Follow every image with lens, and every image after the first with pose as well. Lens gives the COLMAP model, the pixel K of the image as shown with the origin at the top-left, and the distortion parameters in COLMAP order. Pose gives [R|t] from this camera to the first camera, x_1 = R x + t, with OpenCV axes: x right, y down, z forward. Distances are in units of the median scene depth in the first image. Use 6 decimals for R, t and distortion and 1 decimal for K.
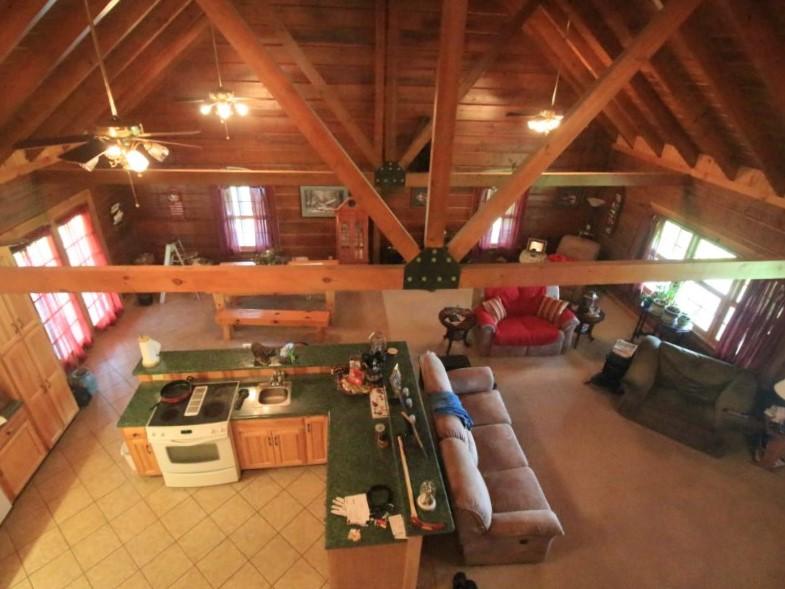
lens RADIAL K [[413.4, 0, 393.4], [0, 413.4, 287.6], [0, 0, 1]] dist [-0.017411, -0.001179]
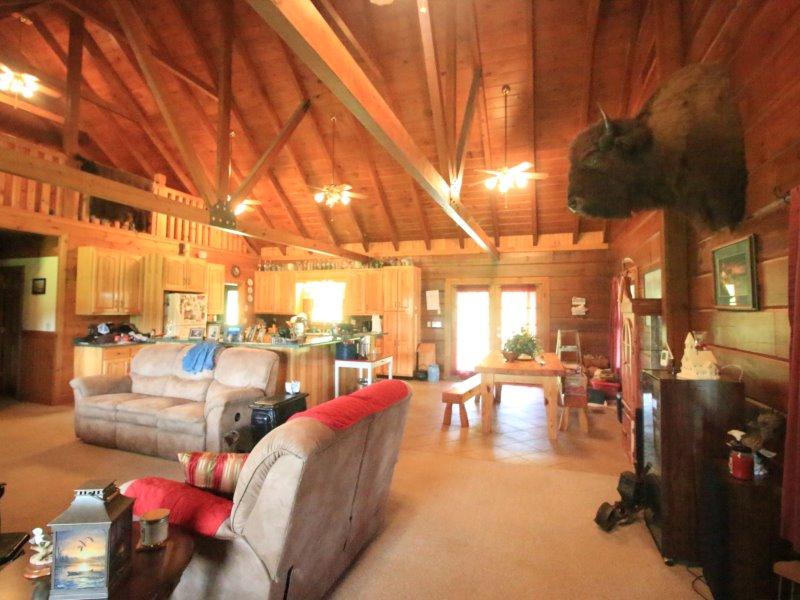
lens RADIAL K [[421.3, 0, 400.9], [0, 421.3, 293.0], [0, 0, 1]] dist [-0.017411, -0.001179]
pose [[-0.438582, -0.079111, -0.895203, 0.712183], [-0.453449, 0.879501, 0.144433, -0.202015], [0.775906, 0.469275, -0.421606, 1.379266]]
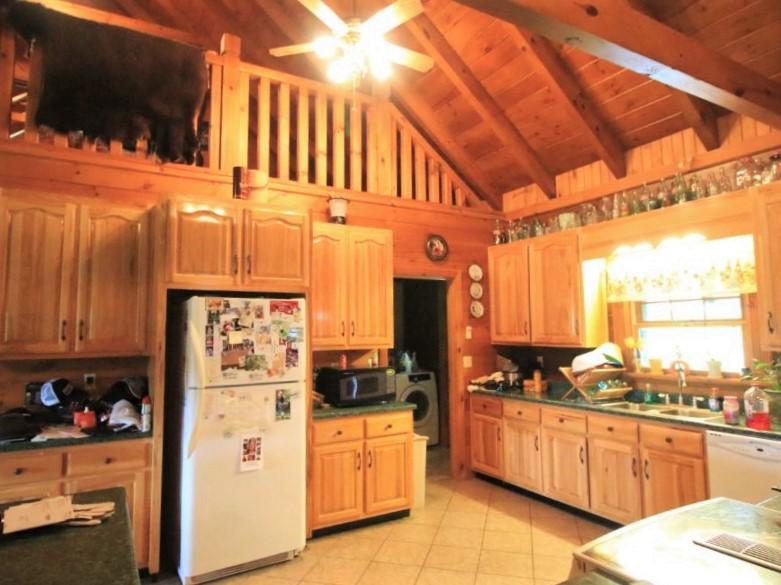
lens RADIAL K [[492.4, 0, 388.2], [0, 492.4, 287.2], [0, 0, 1]] dist [0.002156, 0.000182]
pose [[-0.920900, -0.063221, -0.384637, -0.120833], [-0.206296, 0.916287, 0.343309, 0.059191], [0.330733, 0.395502, -0.856851, 0.830811]]
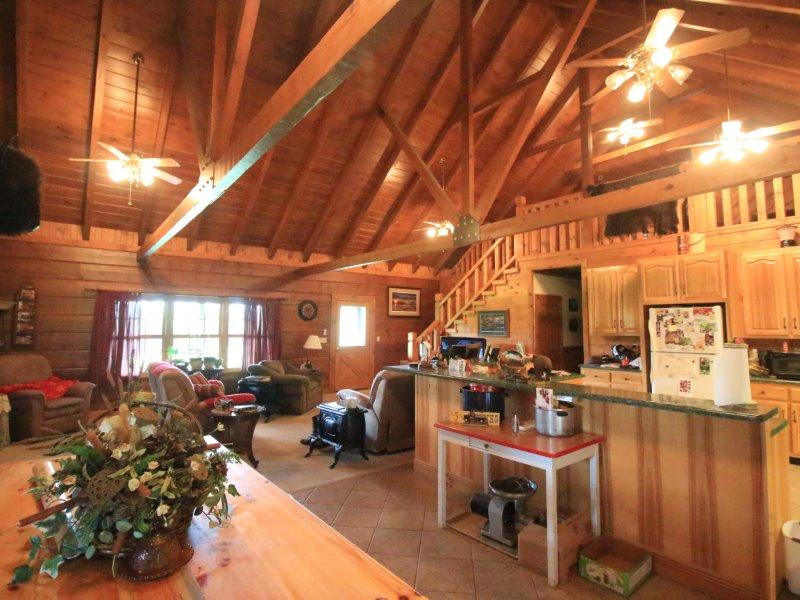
lens RADIAL K [[421.3, 0, 400.9], [0, 421.3, 293.0], [0, 0, 1]] dist [-0.017411, -0.001179]
pose [[-0.521640, 0.027903, 0.852709, -0.654460], [0.388306, 0.897711, 0.208168, -0.158163], [-0.759678, 0.439701, -0.479117, 1.185586]]
